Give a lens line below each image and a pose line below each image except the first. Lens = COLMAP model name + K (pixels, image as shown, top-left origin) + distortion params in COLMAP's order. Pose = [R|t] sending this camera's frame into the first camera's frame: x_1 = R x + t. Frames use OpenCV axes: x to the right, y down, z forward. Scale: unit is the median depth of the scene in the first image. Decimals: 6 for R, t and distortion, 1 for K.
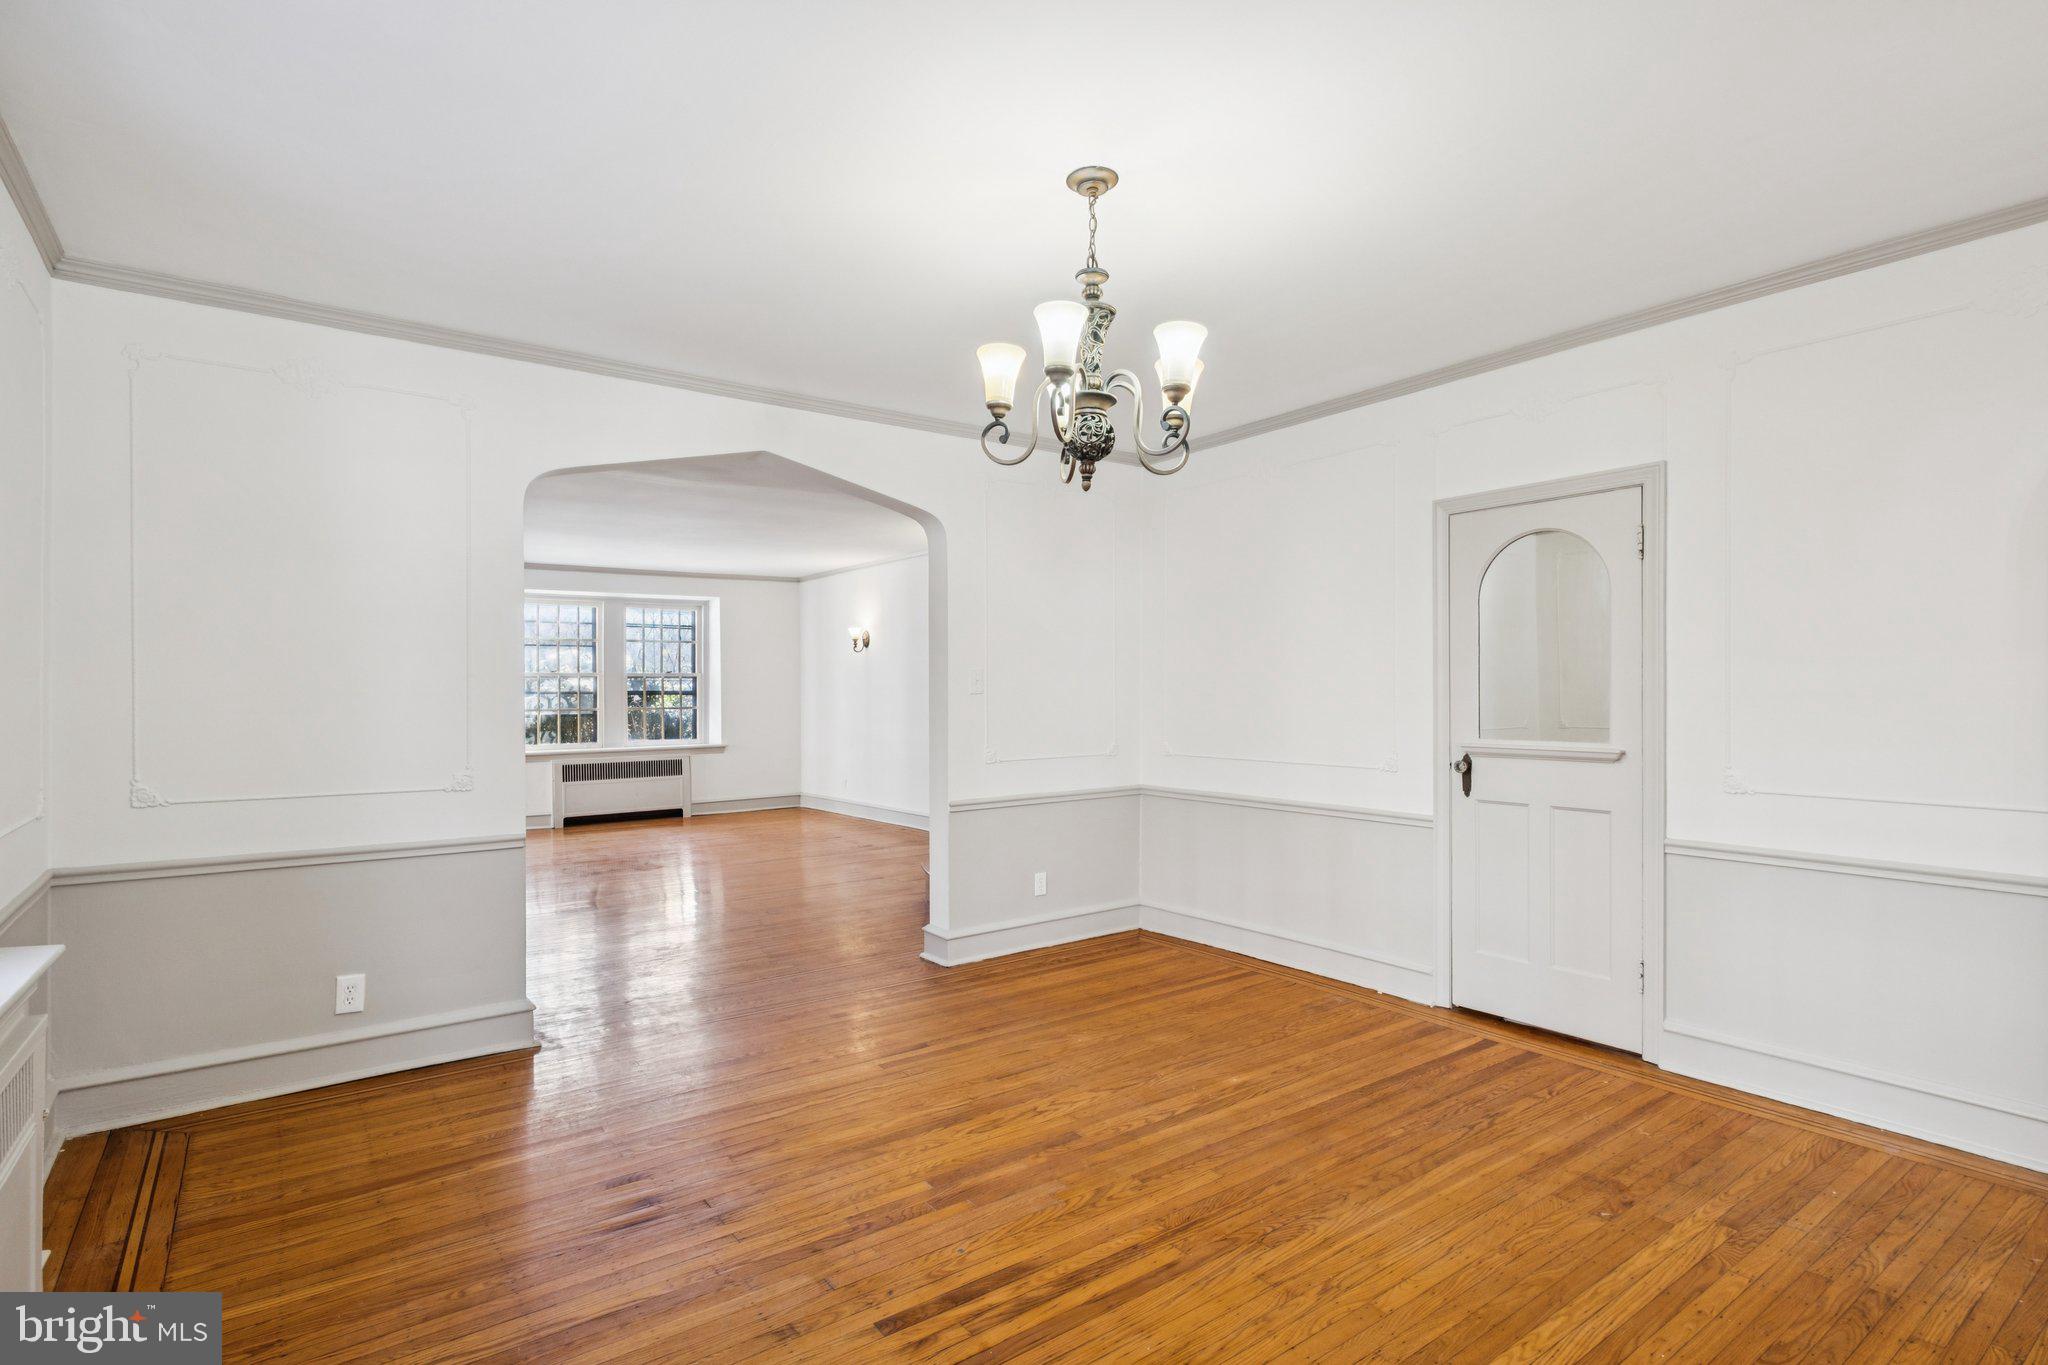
lens RADIAL K [[1011.8, 0, 1018.6], [0, 1011.8, 694.8], [0, 0, 1]] dist [-0.002212, -0.000269]
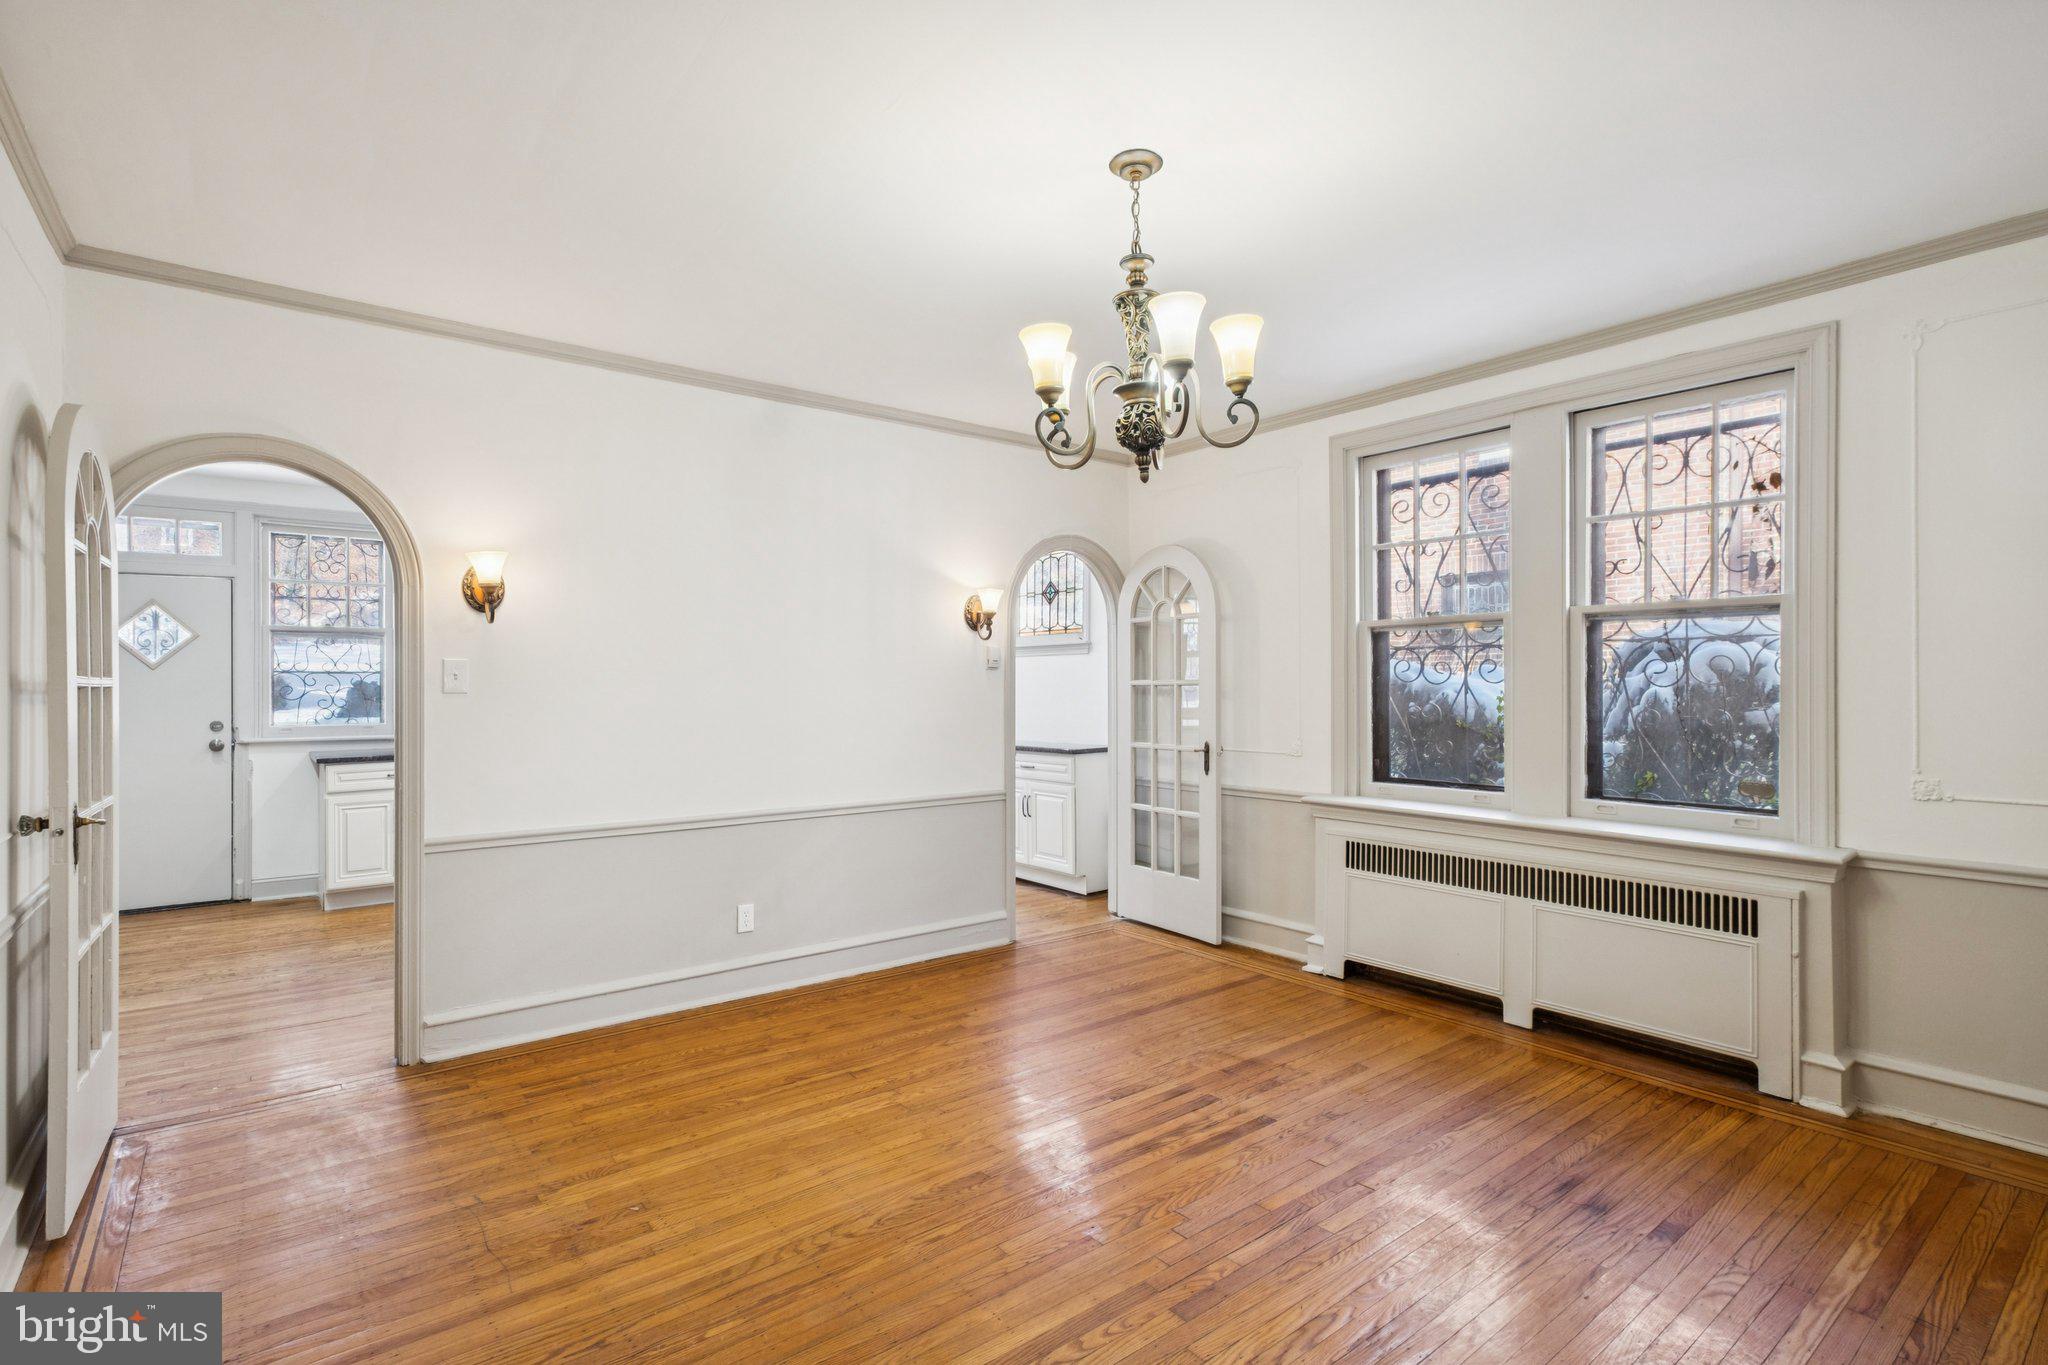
lens RADIAL K [[958.7, 0, 1012.8], [0, 958.7, 683.3], [0, 0, 1]] dist [-0.004153, -0.000645]
pose [[-0.999684, 0.006027, -0.024393, 0.218552], [0.006112, 0.999975, -0.003416, -0.006275], [0.024372, -0.003564, -0.999697, 1.935361]]
